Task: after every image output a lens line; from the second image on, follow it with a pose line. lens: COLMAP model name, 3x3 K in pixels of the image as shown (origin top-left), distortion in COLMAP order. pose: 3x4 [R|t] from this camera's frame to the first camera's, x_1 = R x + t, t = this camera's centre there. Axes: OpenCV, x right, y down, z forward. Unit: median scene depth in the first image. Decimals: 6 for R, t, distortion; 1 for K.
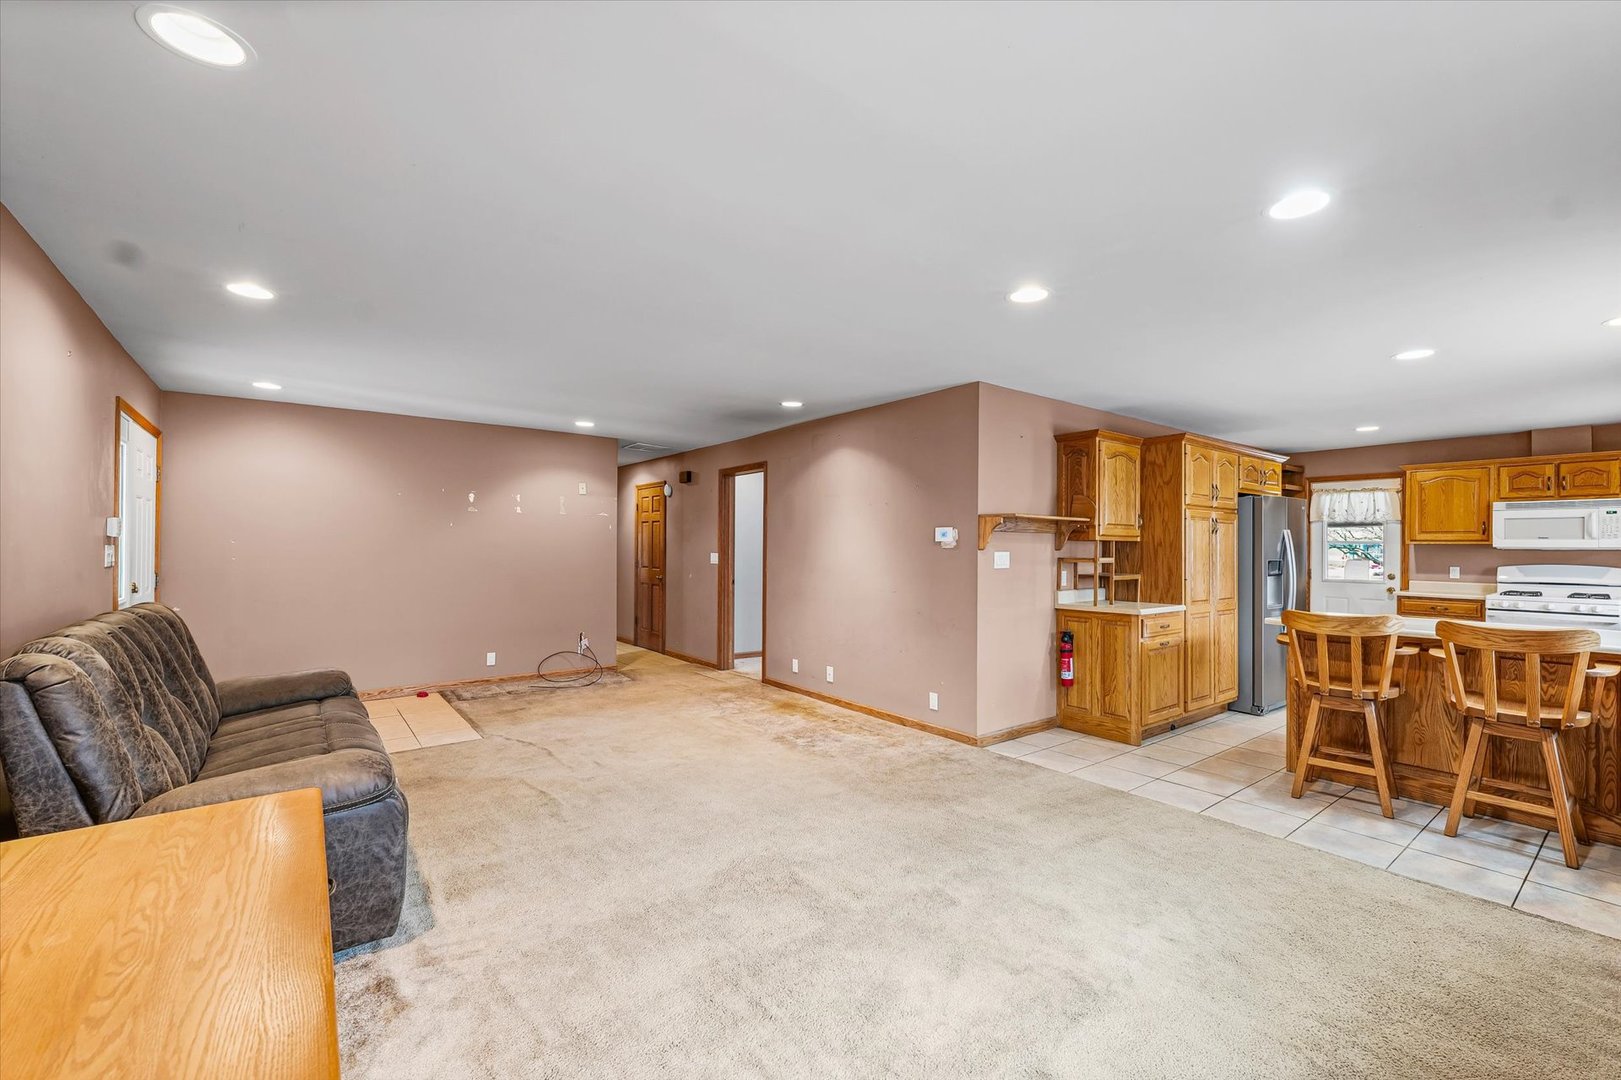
lens RADIAL K [[666.9, 0, 810.5], [0, 666.9, 540.0], [0, 0, 1]] dist [-0.002907, -0.000367]
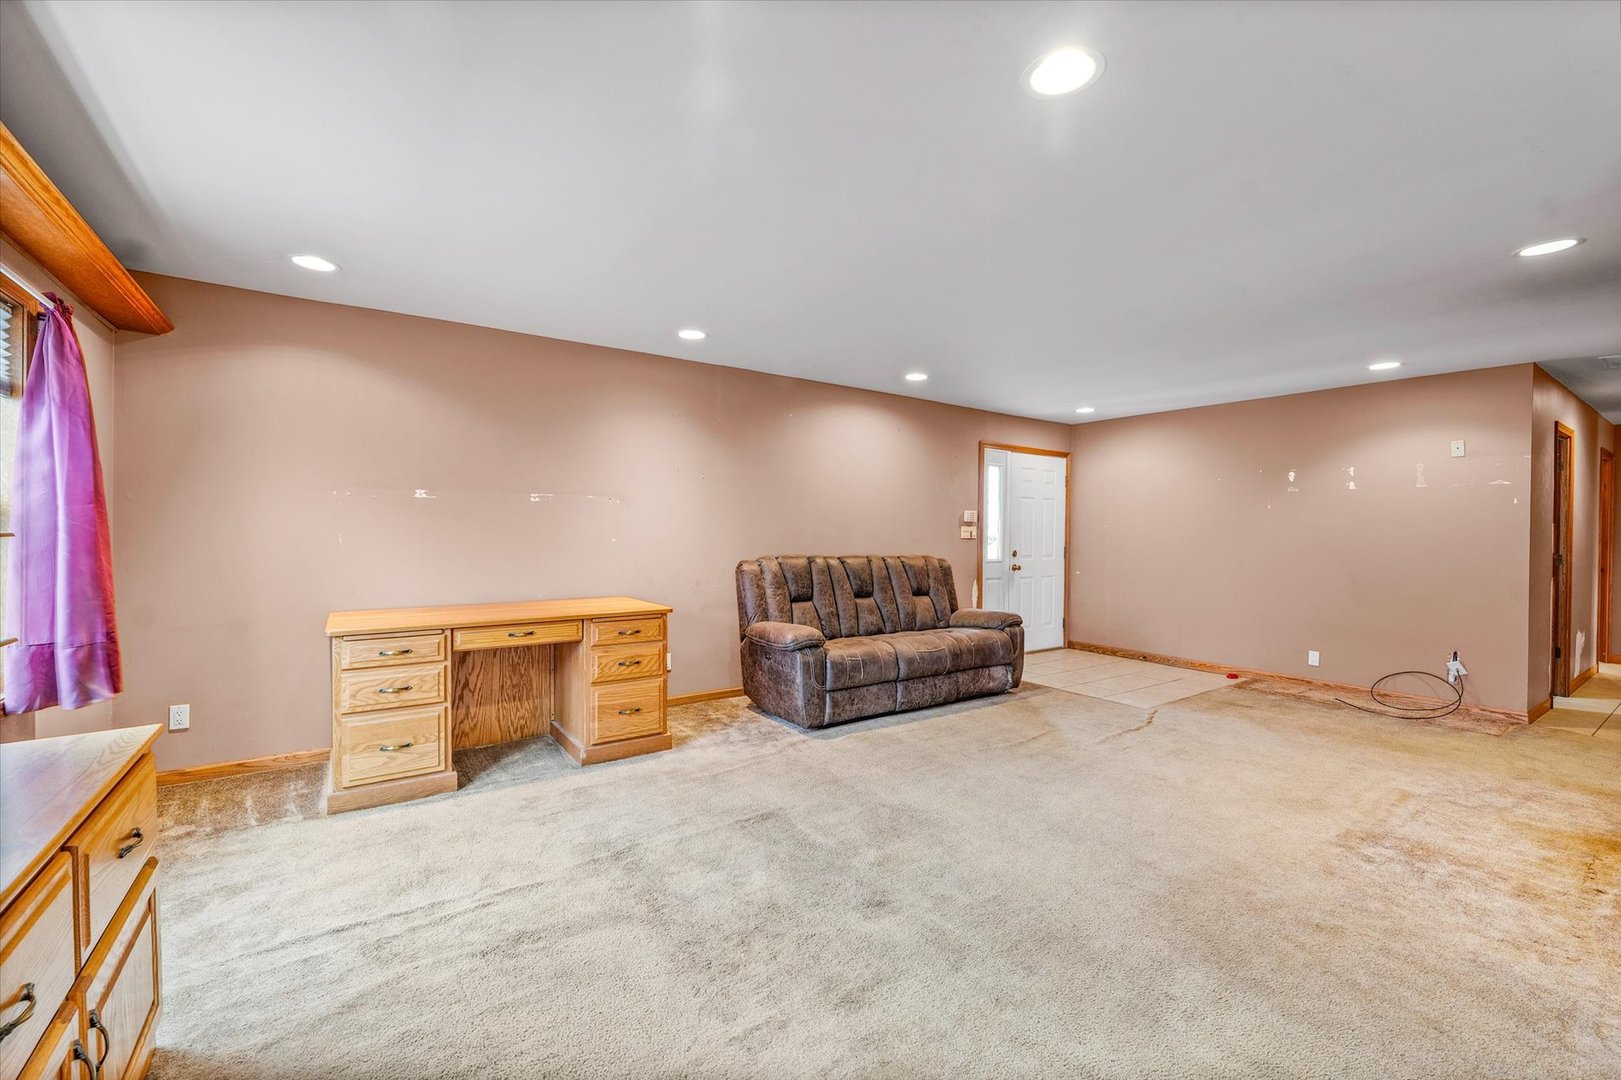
lens RADIAL K [[666.9, 0, 810.5], [0, 666.9, 540.0], [0, 0, 1]] dist [-0.002907, -0.000367]
pose [[-0.041845, 0.007481, -0.999096, 0.459044], [-0.002449, 0.999968, 0.007590, 0.019184], [0.999121, 0.002764, -0.041826, 0.406842]]
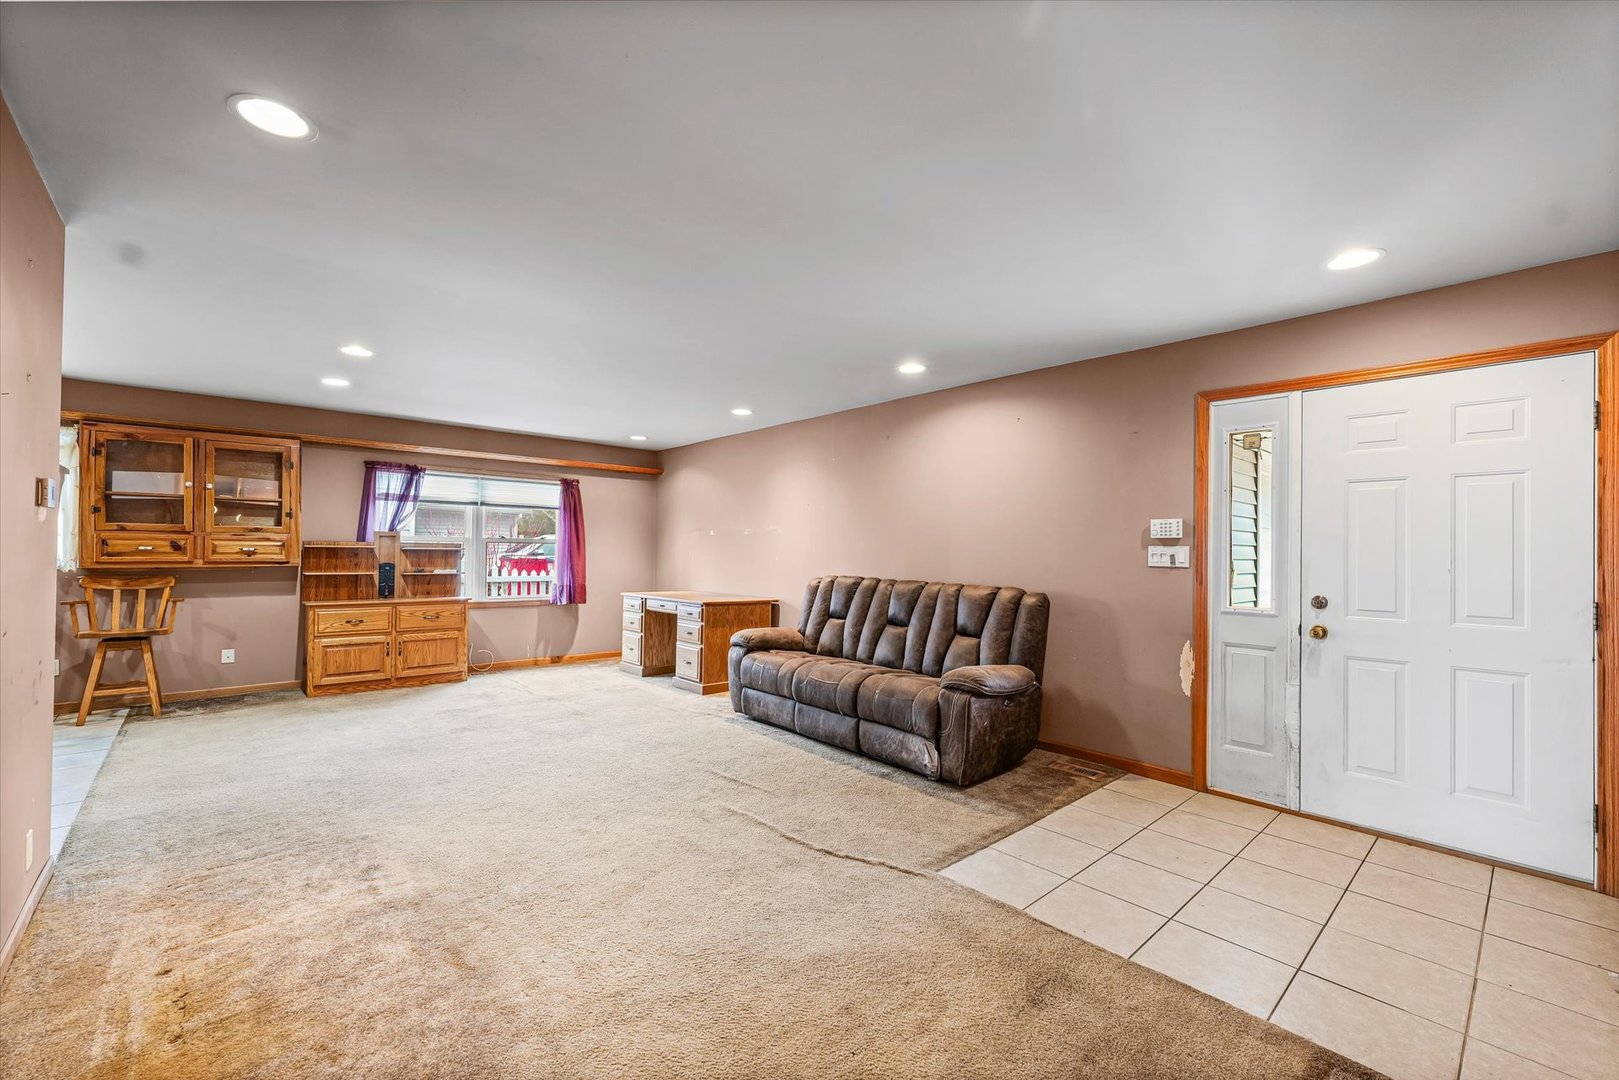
lens RADIAL K [[666.1, 0, 809.5], [0, 666.1, 540.0], [0, 0, 1]] dist [-0.002907, -0.000367]
pose [[-0.996754, -0.021870, -0.077479, -0.260625], [-0.019956, 0.999478, -0.025397, 0.021570], [0.077994, -0.023768, -0.996670, 1.240099]]
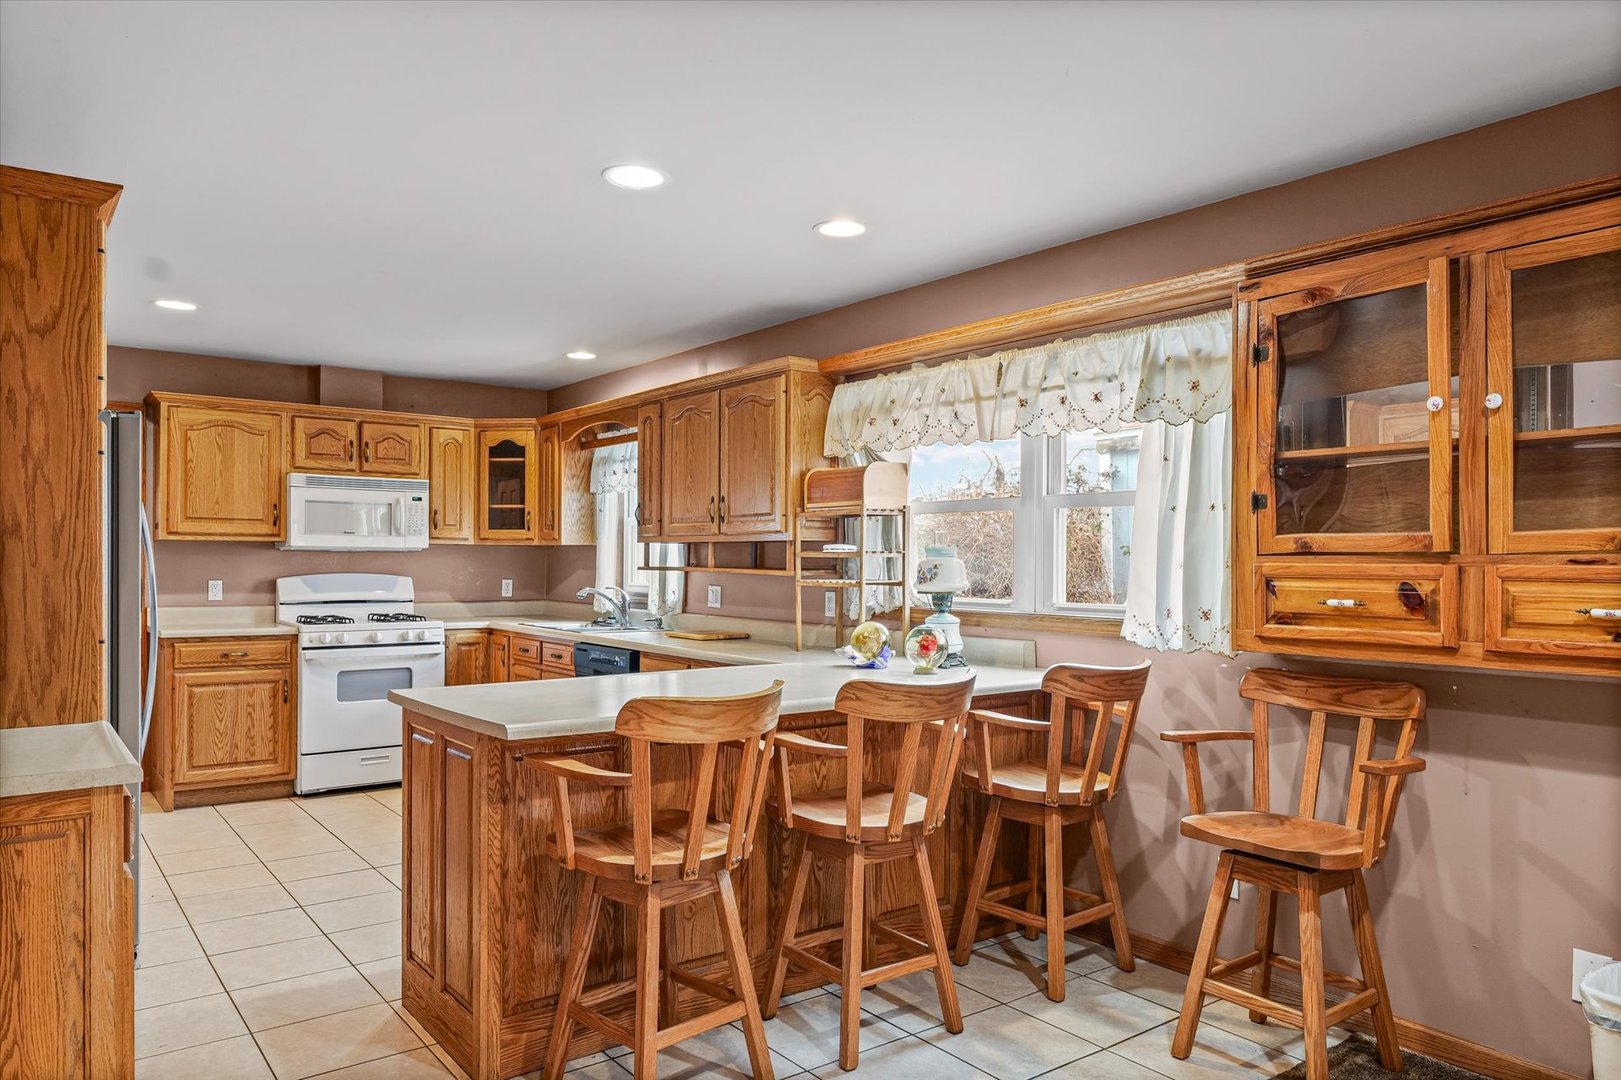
lens RADIAL K [[1084.8, 0, 811.9], [0, 1084.8, 568.2], [0, 0, 1]] dist [-0.003348, -0.001179]
pose [[0.002720, -0.014200, 0.999895, 0.035167], [-0.017313, 0.999749, 0.014245, 0.008829], [-0.999846, -0.017350, 0.002473, 0.562651]]
